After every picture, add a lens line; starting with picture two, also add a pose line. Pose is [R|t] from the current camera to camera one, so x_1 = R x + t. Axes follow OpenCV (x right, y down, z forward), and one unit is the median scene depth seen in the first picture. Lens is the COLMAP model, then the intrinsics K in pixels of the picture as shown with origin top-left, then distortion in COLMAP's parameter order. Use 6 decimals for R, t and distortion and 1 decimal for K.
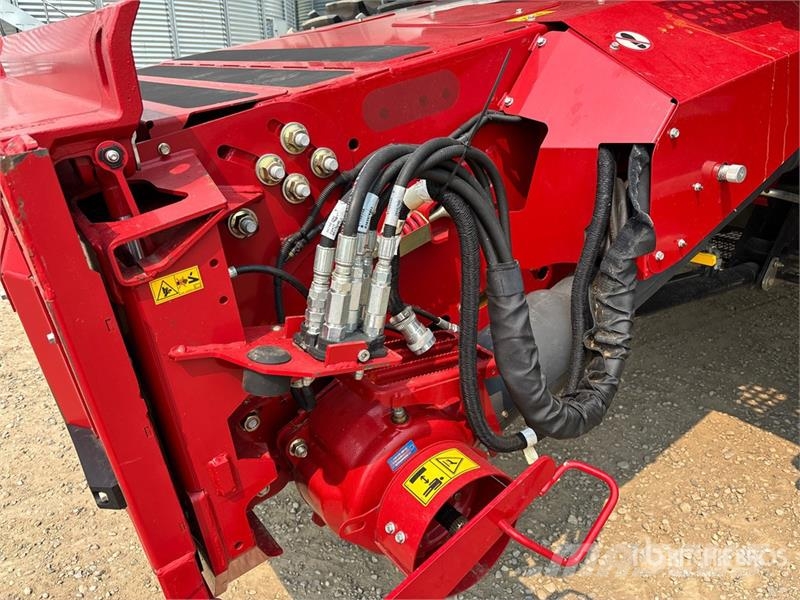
lens RADIAL K [[614.8, 0, 399.0], [0, 614.8, 288.4], [0, 0, 1]] dist [0.014389, -0.012886]
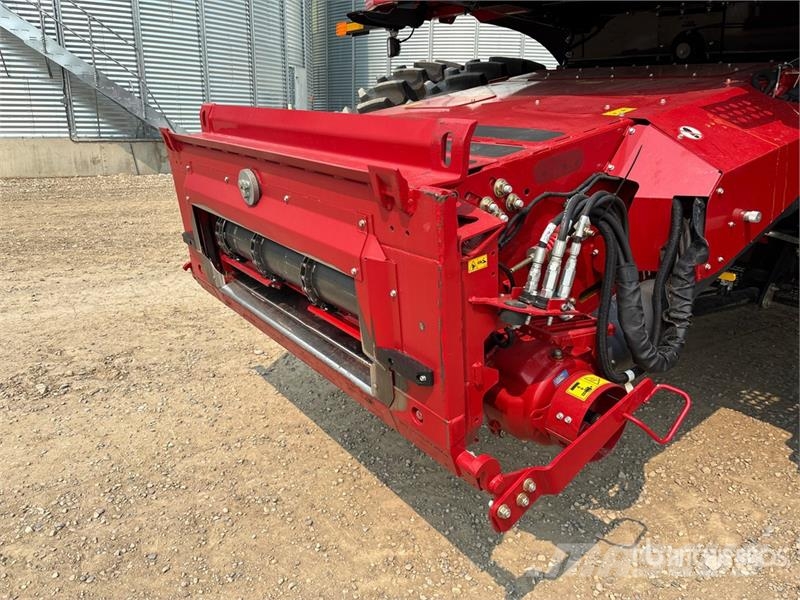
lens RADIAL K [[610.0, 0, 398.7], [0, 610.0, 293.9], [0, 0, 1]] dist [0.019391, -0.005321]
pose [[0.999475, 0.027906, 0.016489, -0.406786], [-0.026971, 0.998153, -0.054435, 0.127614], [-0.017978, 0.053961, 0.998381, -0.572442]]
